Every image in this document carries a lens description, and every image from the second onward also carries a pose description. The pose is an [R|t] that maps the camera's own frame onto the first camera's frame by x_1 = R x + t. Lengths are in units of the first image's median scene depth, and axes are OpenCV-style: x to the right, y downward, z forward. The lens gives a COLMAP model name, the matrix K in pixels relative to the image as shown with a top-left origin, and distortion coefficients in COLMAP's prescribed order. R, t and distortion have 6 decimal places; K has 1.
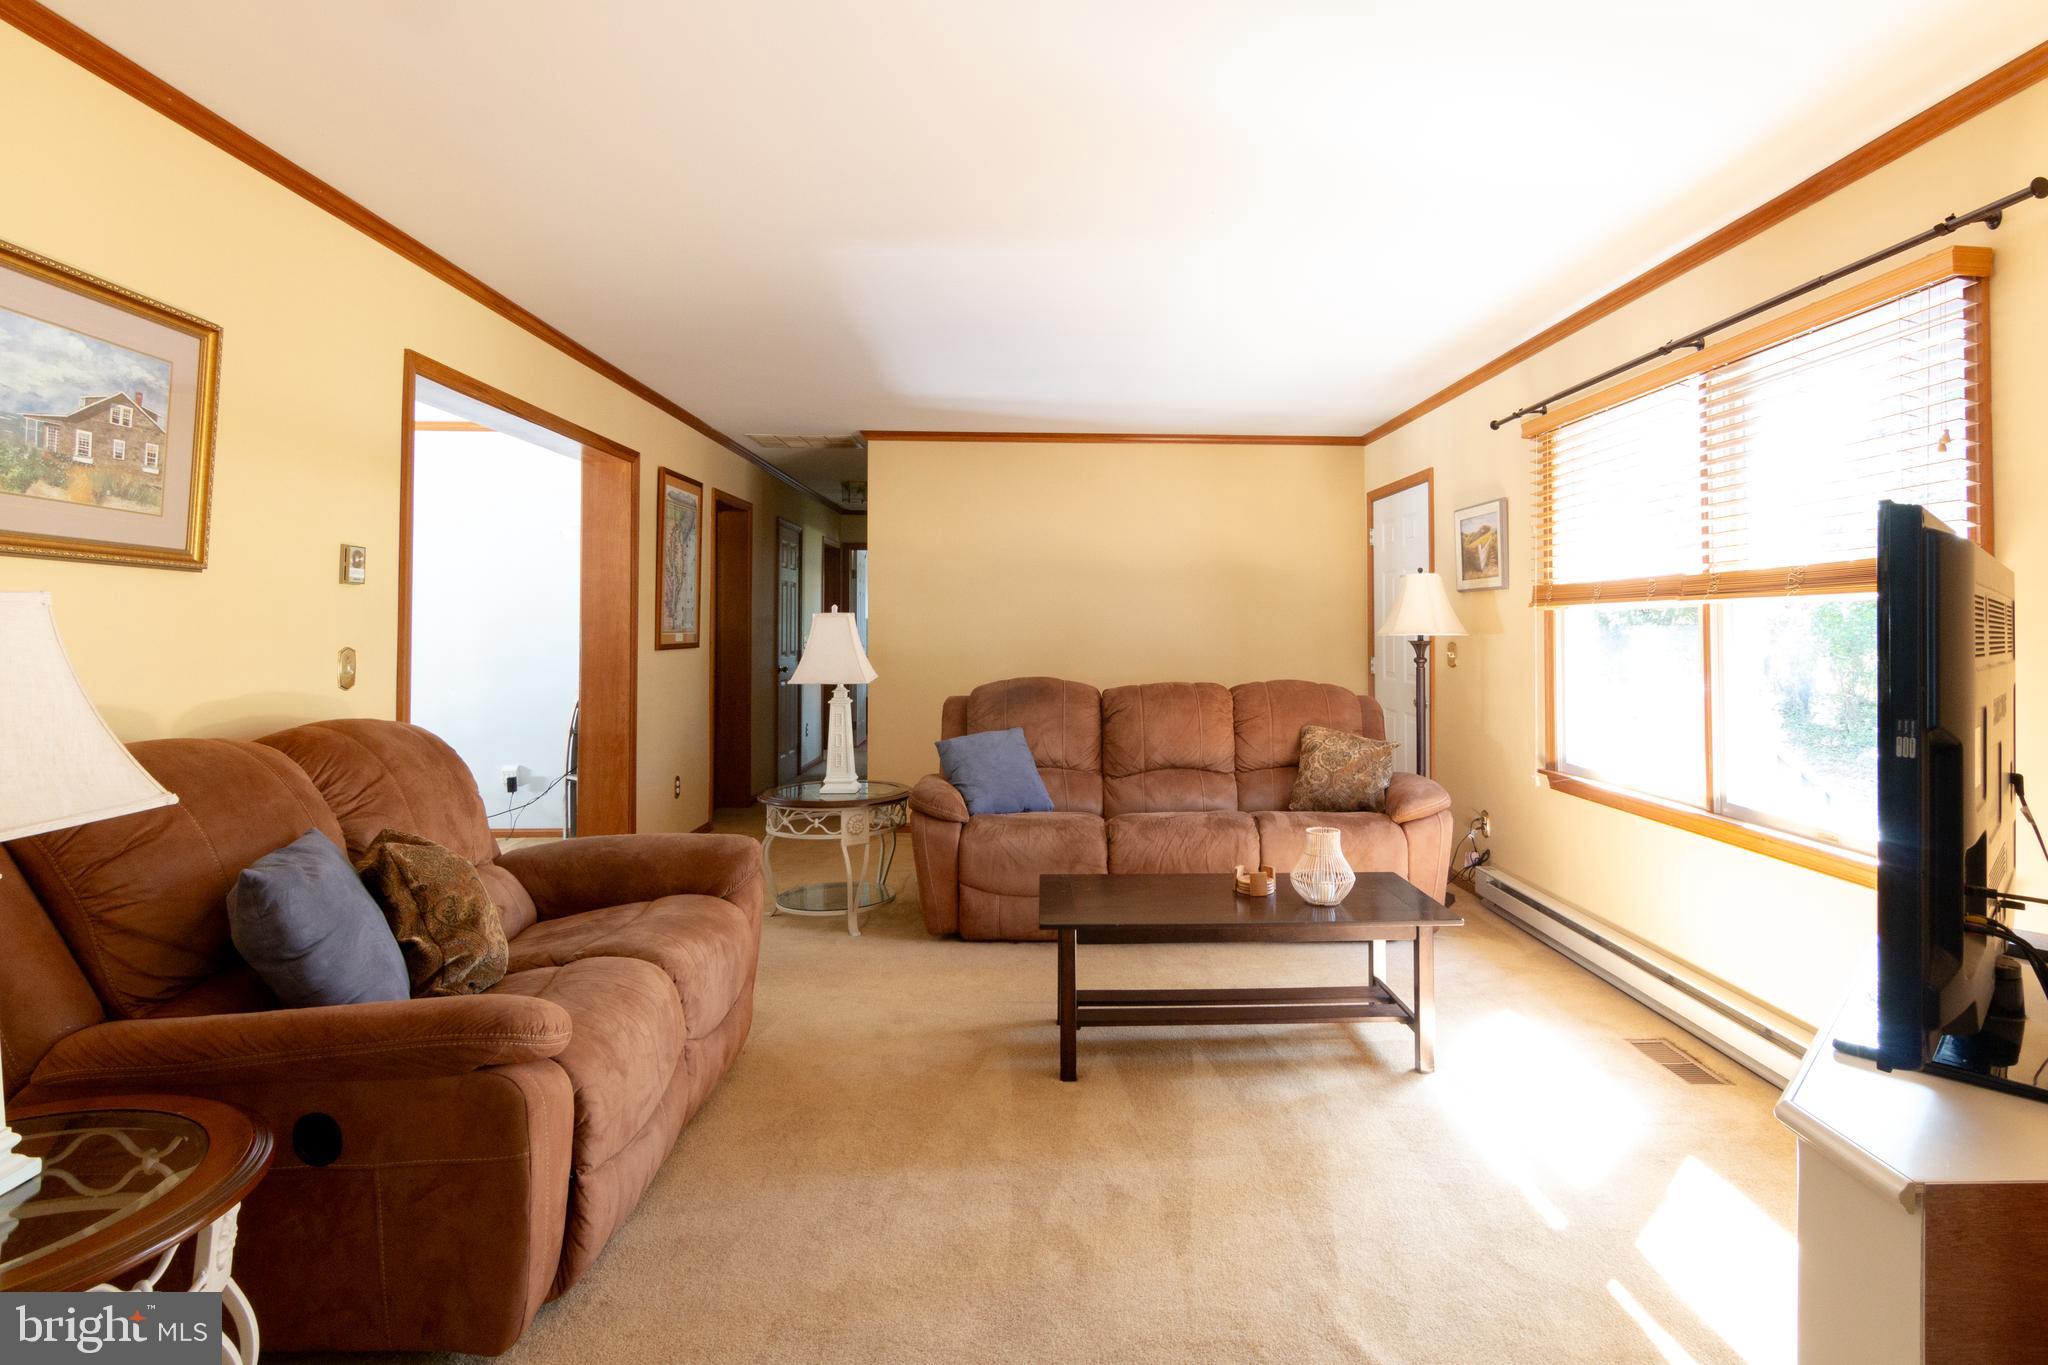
lens RADIAL K [[1072.9, 0, 1024.0], [0, 1072.9, 682.5], [0, 0, 1]] dist [-0.000260, -0.000213]
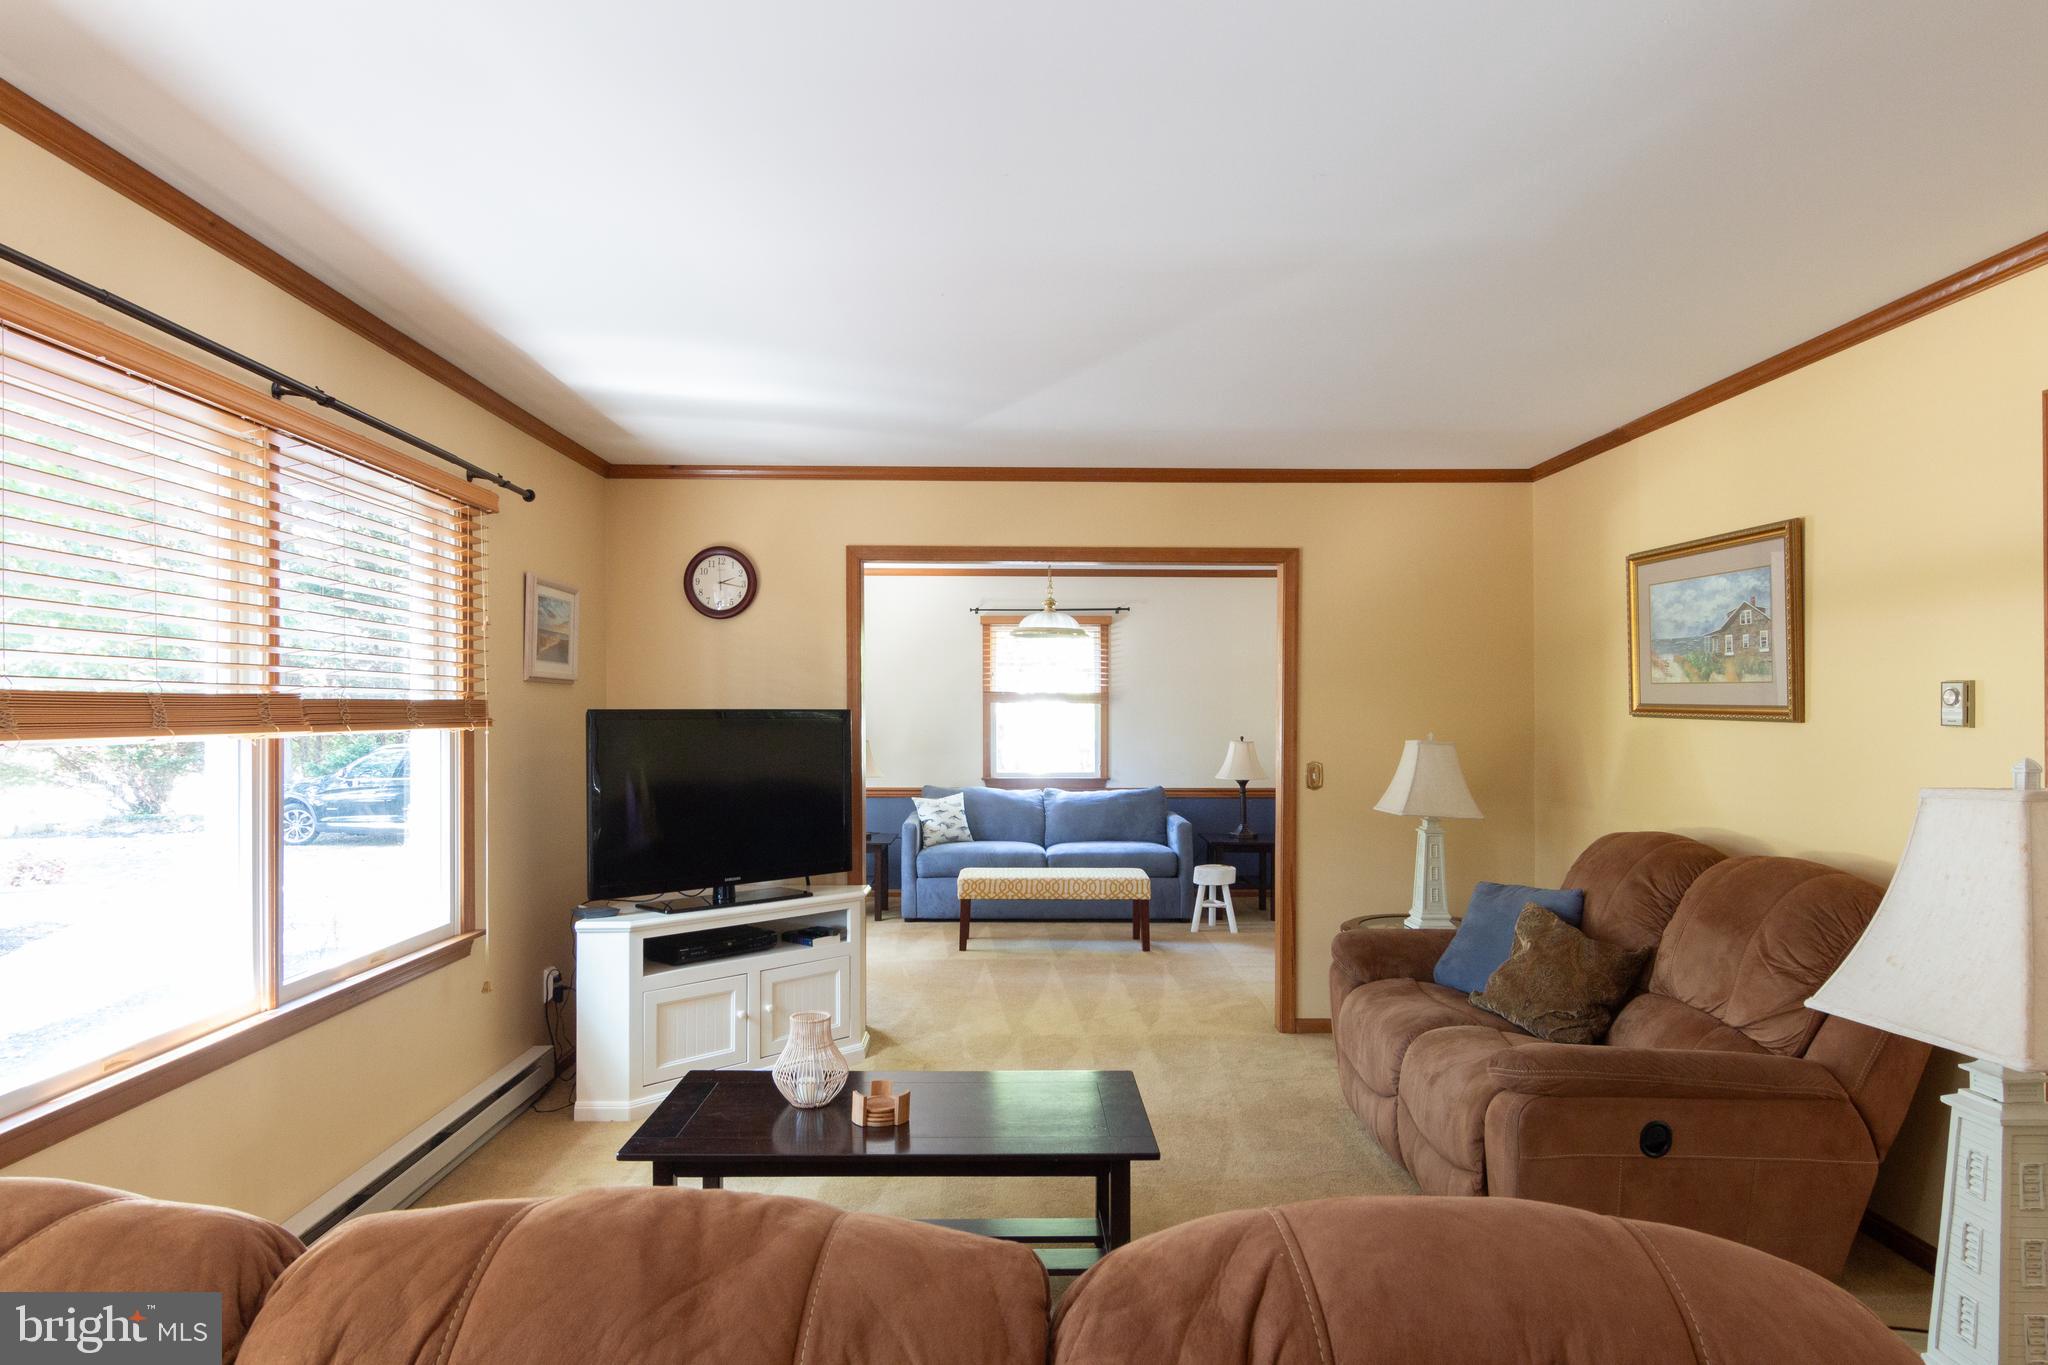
lens RADIAL K [[1145.0, 0, 1022.5], [0, 1145.0, 692.1], [0, 0, 1]] dist [-0.002445, -0.001072]
pose [[-0.999277, -0.008082, -0.037142, 0.185469], [-0.009265, 0.999452, 0.031778, -0.188172], [0.036865, 0.032100, -0.998805, 2.502300]]
